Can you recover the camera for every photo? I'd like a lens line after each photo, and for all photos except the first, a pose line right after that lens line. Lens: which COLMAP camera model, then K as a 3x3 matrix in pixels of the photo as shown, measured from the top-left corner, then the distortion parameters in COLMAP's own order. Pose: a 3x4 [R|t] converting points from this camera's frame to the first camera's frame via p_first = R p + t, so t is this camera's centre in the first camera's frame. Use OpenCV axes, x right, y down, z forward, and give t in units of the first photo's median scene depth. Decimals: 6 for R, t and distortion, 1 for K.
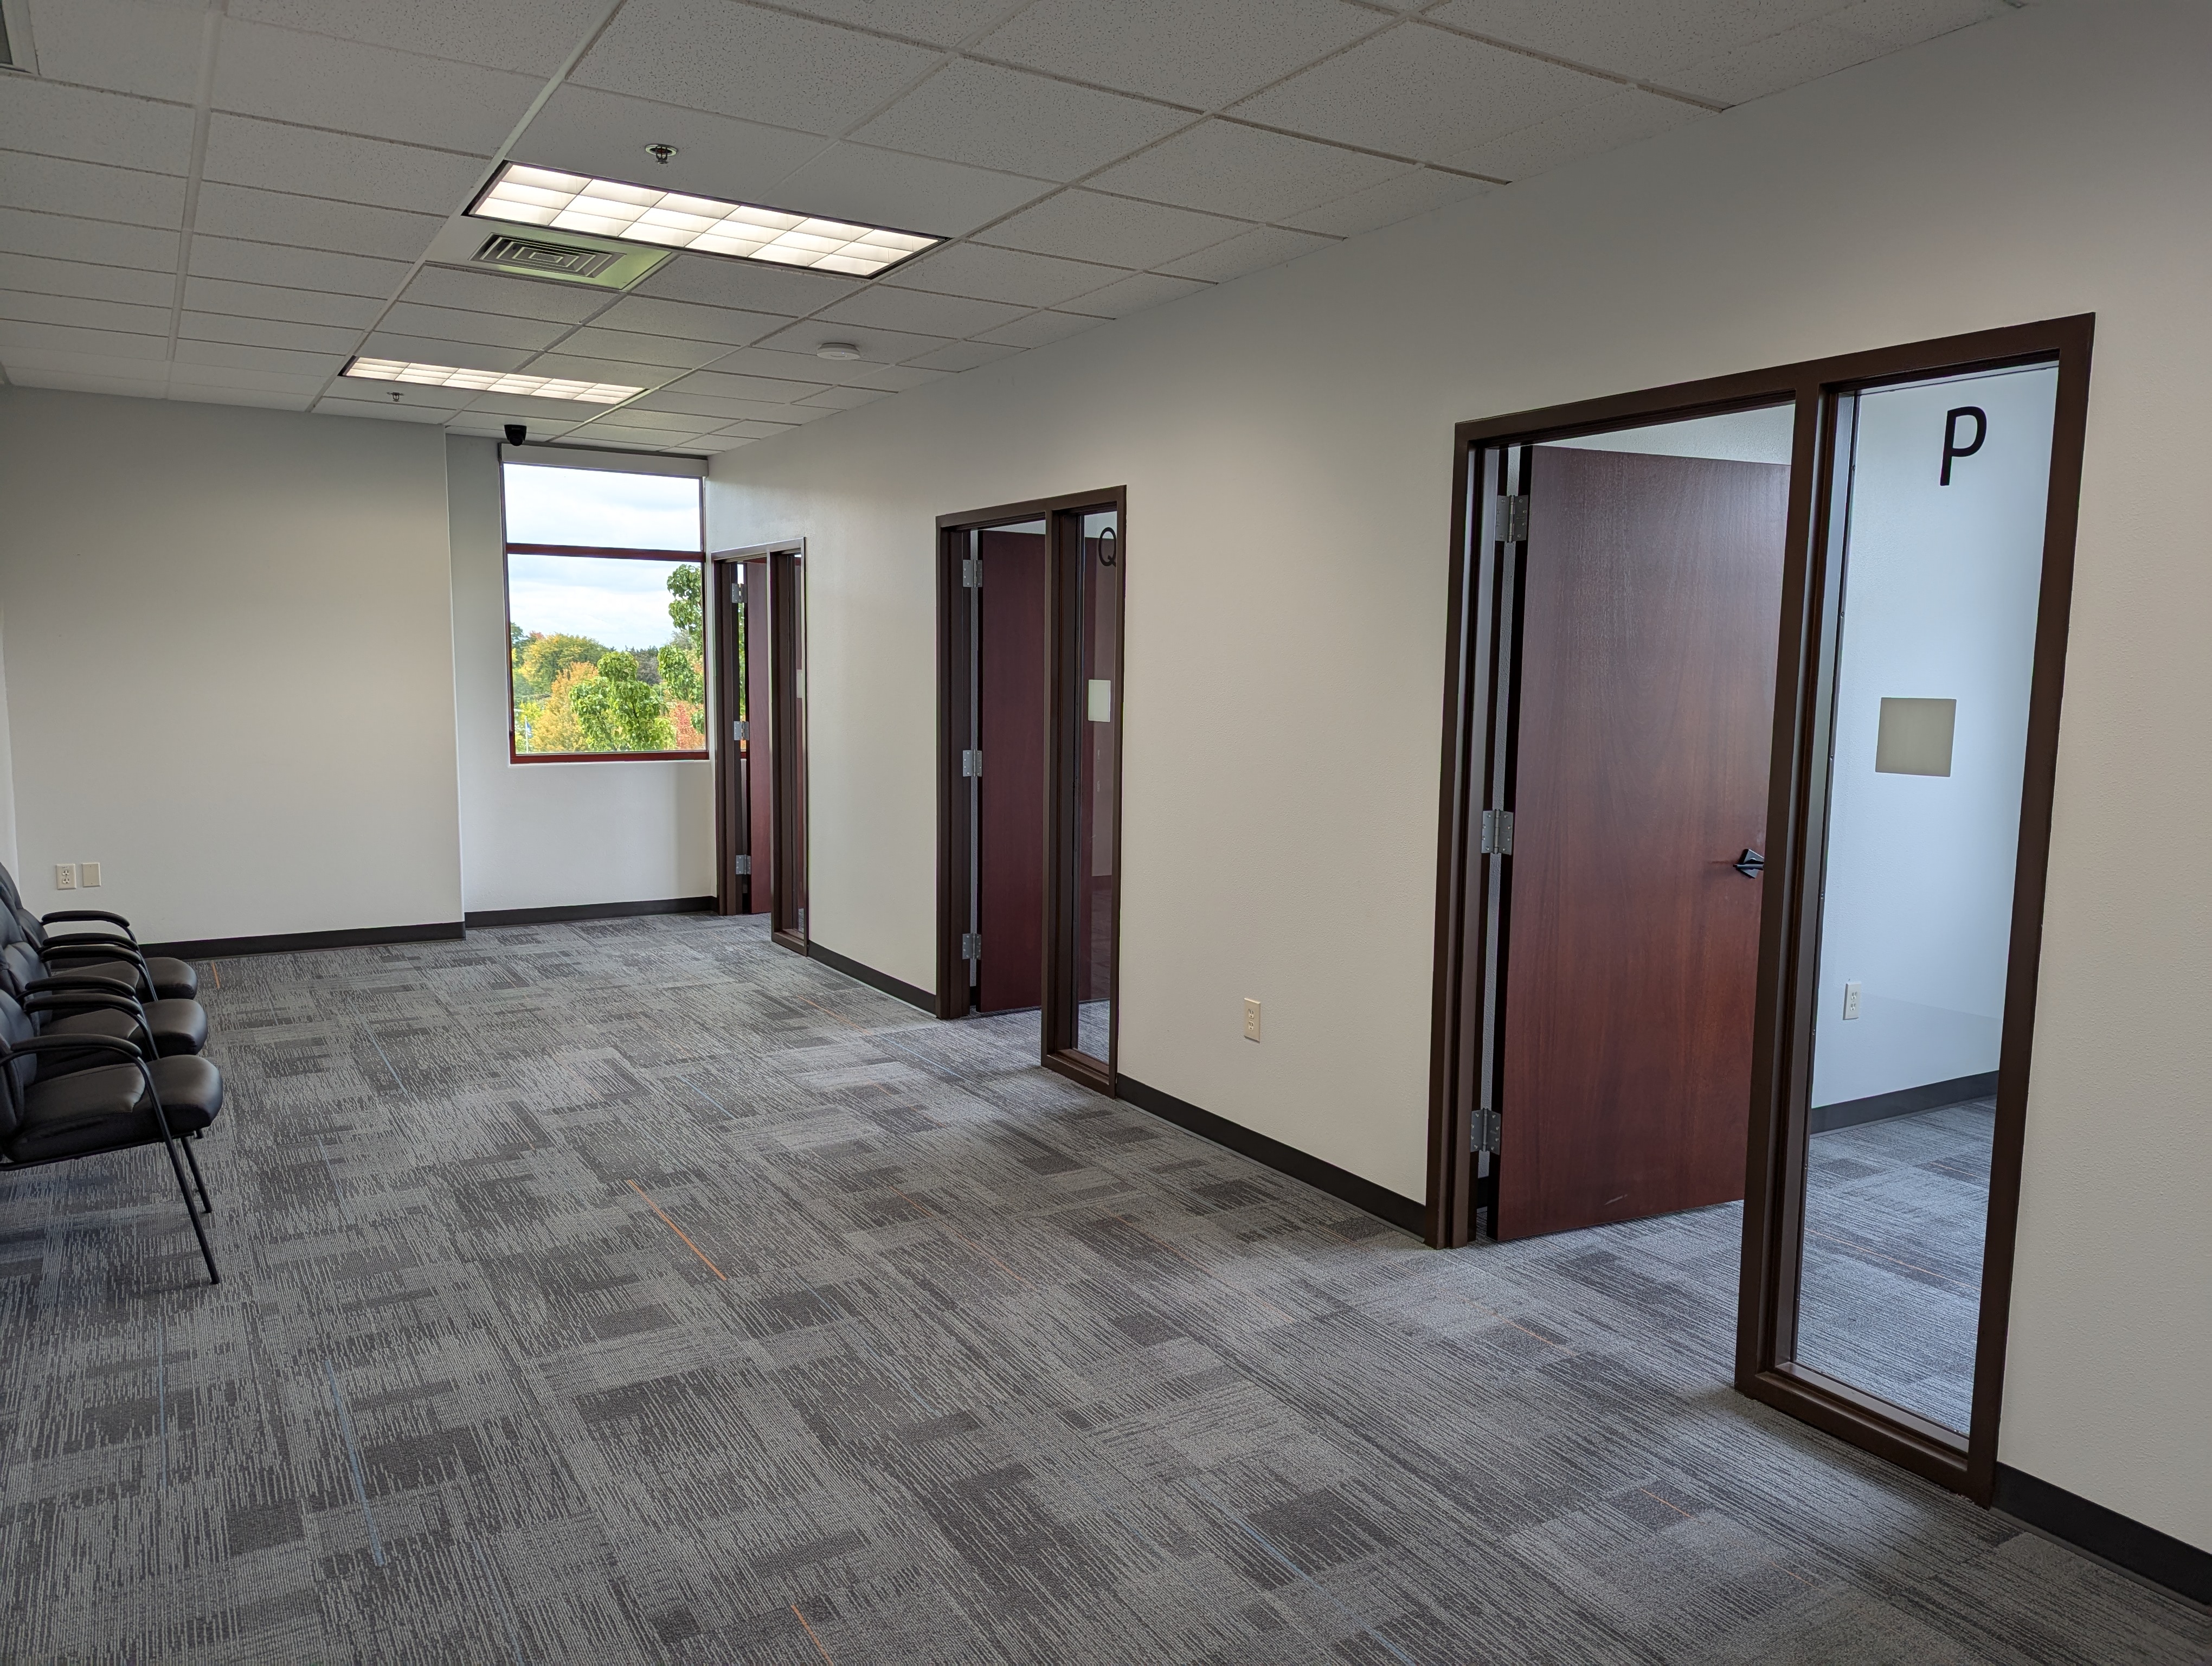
lens RADIAL K [[1526.7, 0, 1106.0], [0, 1526.7, 833.0], [0, 0, 1]] dist [0.096973, -0.003131]
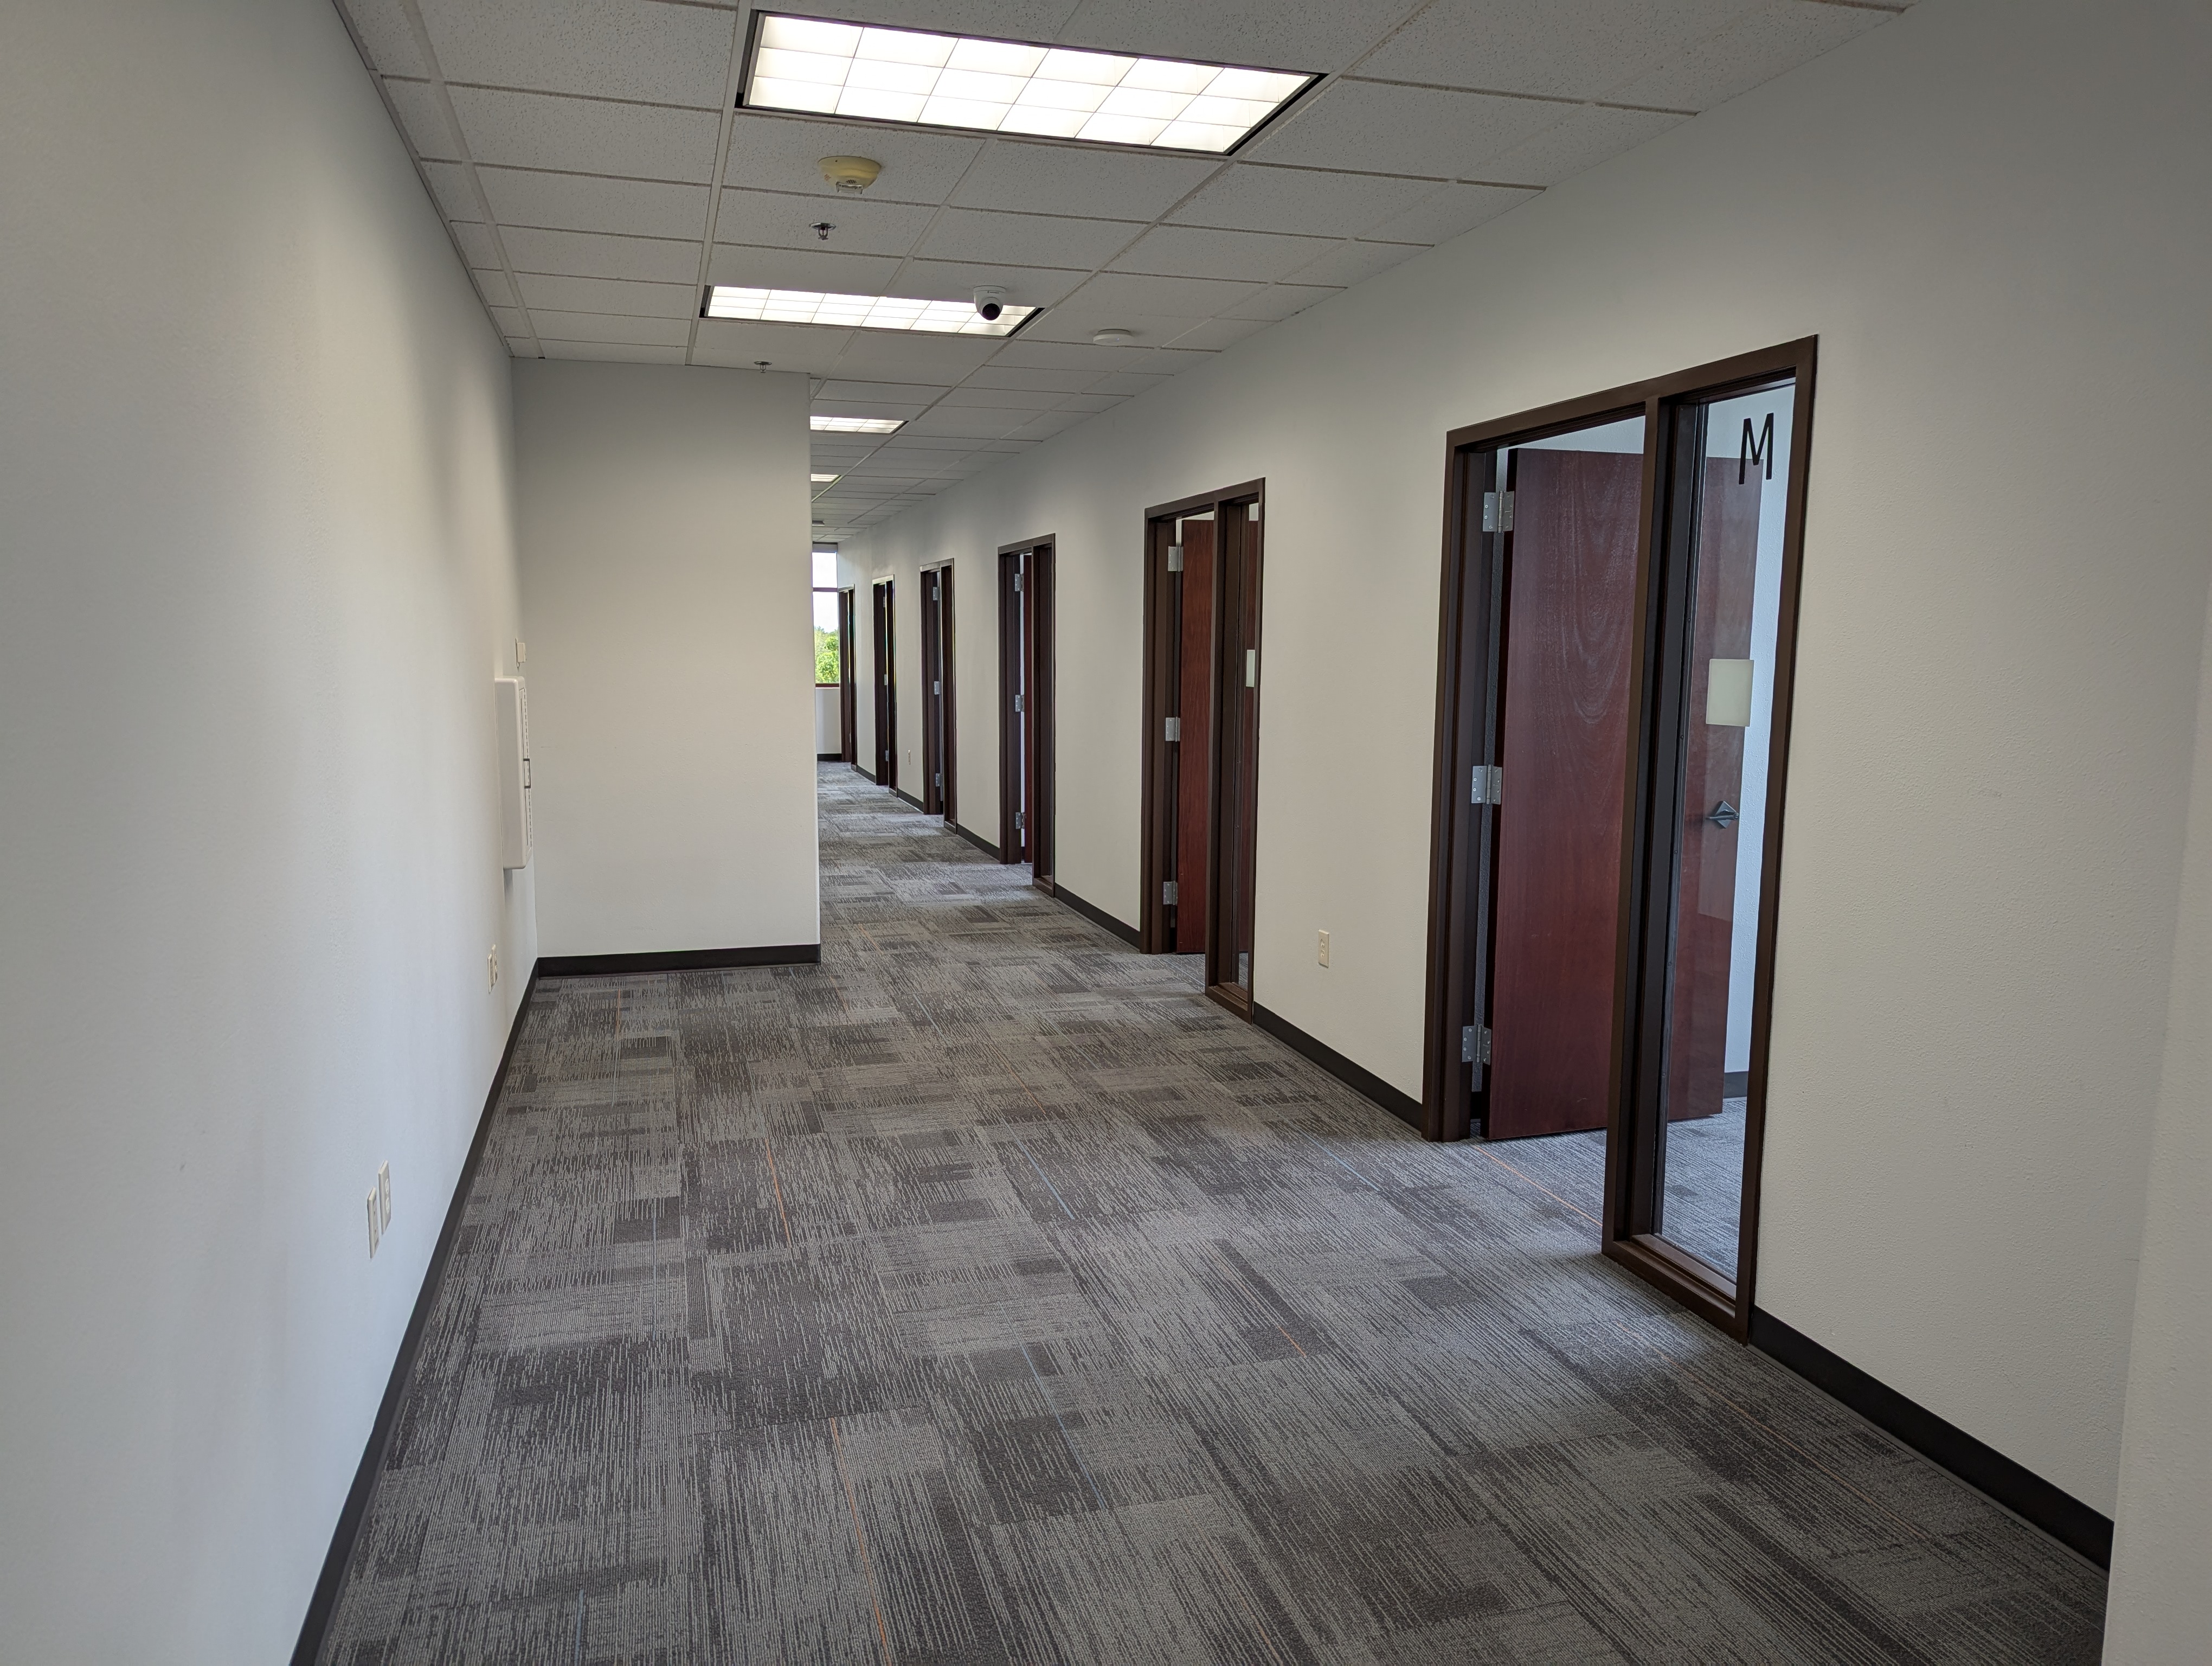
lens RADIAL K [[1526.7, 0, 1106.0], [0, 1526.7, 833.0], [0, 0, 1]] dist [0.096973, -0.003131]
pose [[0.966747, 0.024264, -0.254583, 0.269628], [-0.019786, 0.999601, 0.020135, 0.018407], [0.254970, -0.014428, 0.966841, -0.179053]]
